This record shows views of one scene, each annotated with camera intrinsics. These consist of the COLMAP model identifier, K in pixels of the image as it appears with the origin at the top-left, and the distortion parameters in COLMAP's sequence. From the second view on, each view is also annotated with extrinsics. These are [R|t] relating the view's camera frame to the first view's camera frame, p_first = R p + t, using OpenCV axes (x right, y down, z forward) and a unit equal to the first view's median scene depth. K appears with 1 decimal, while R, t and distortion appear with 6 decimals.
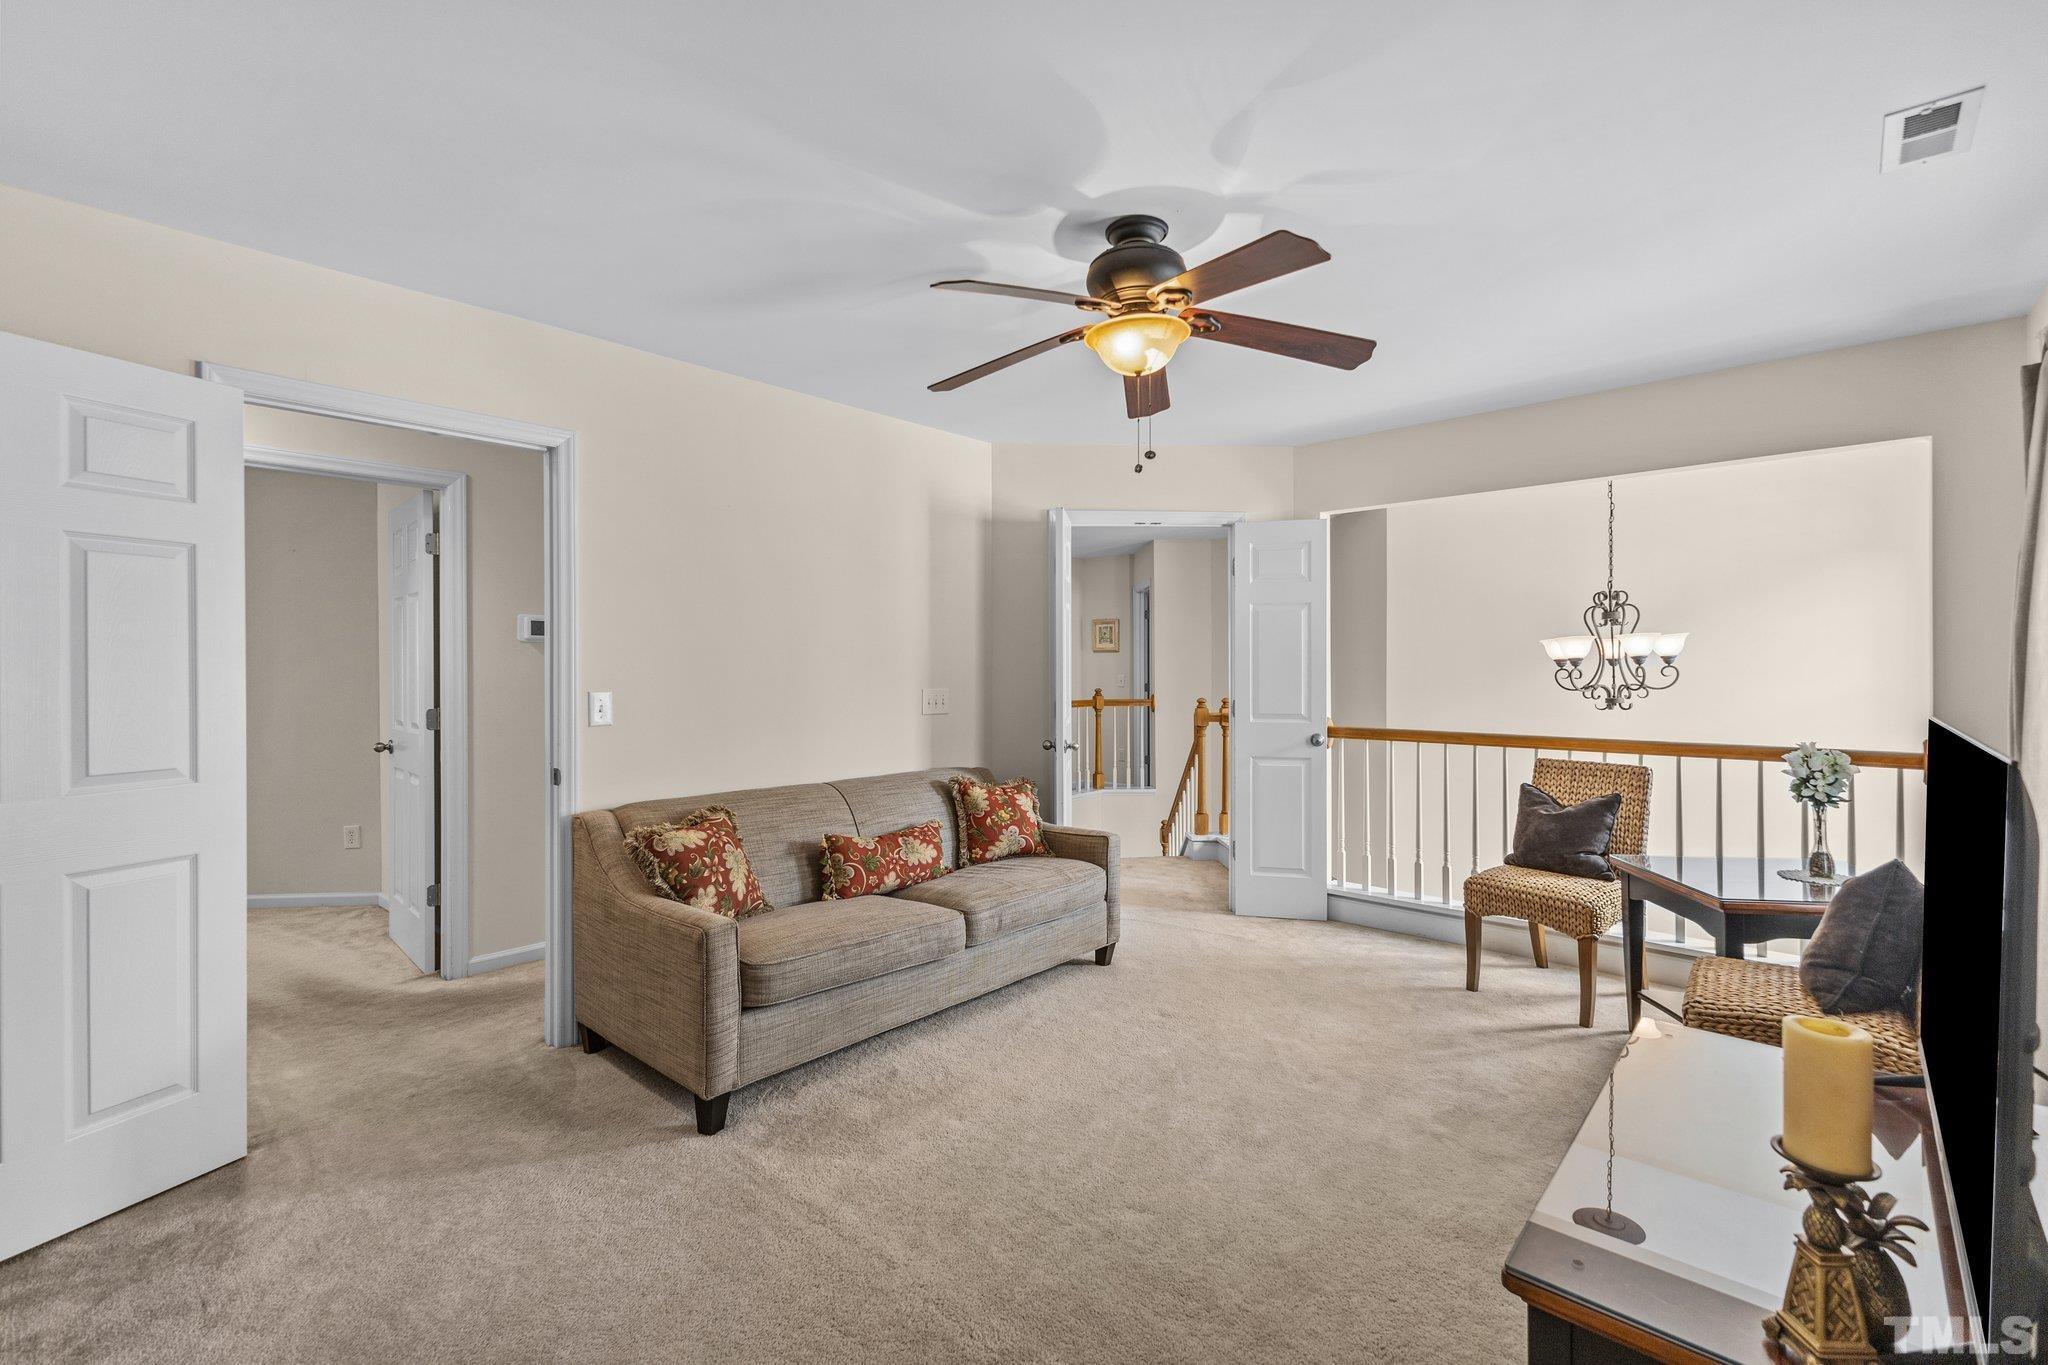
lens RADIAL K [[887.8, 0, 1028.6], [0, 887.8, 676.8], [0, 0, 1]] dist [0.005174, -0.000163]
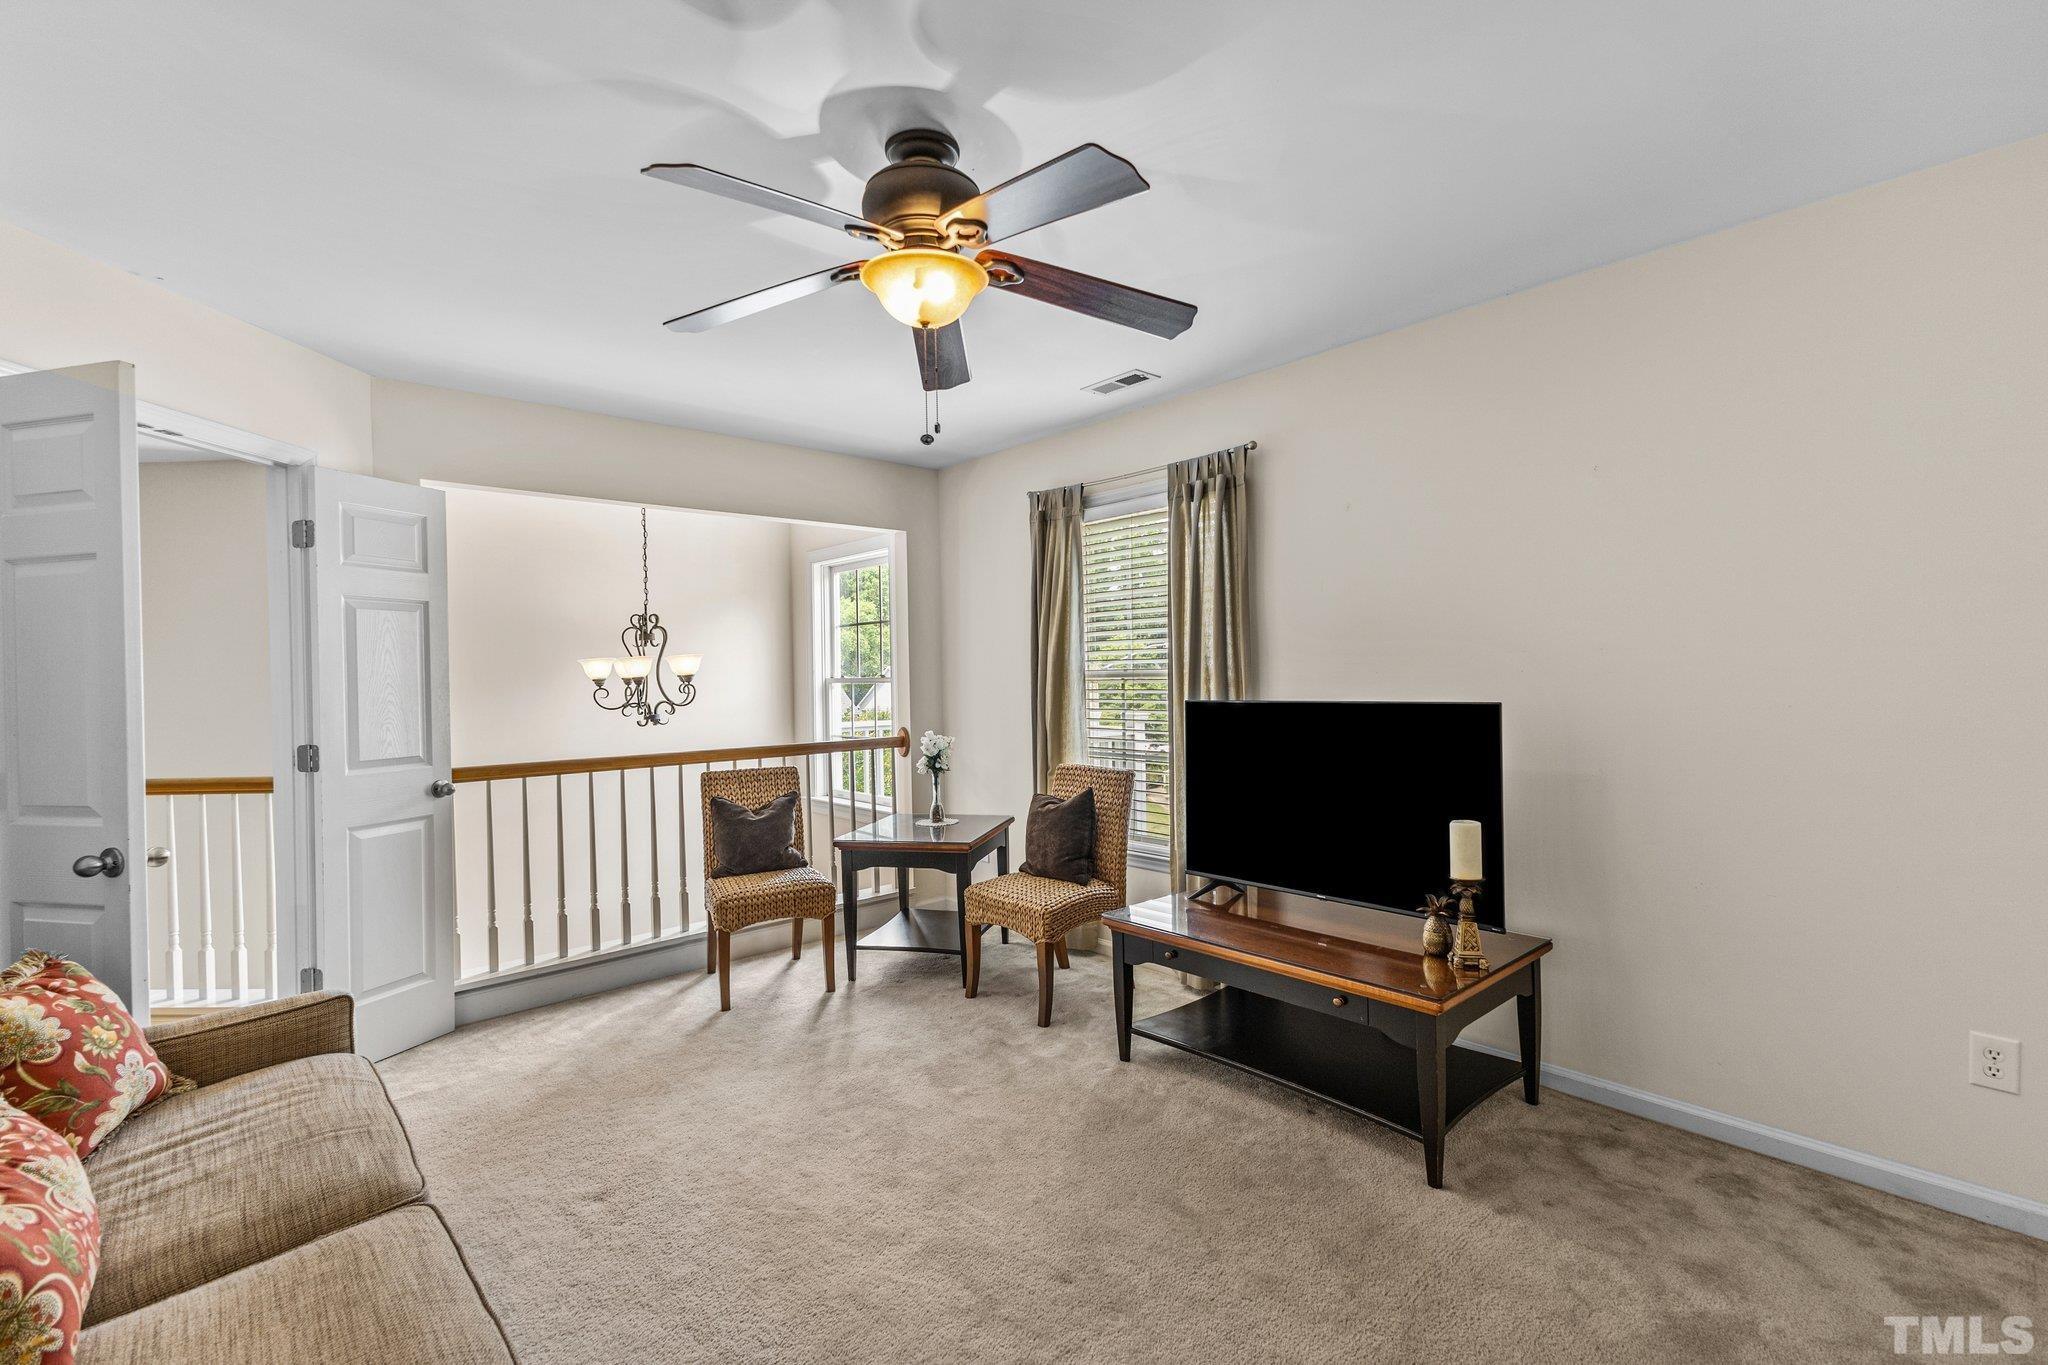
lens RADIAL K [[887.8, 0, 1028.6], [0, 887.8, 676.8], [0, 0, 1]] dist [0.005174, -0.000163]
pose [[0.108169, -0.000043, 0.994133, -0.437679], [0.029624, 0.999556, -0.003180, -0.005513], [-0.993691, 0.029795, 0.108122, 0.525534]]
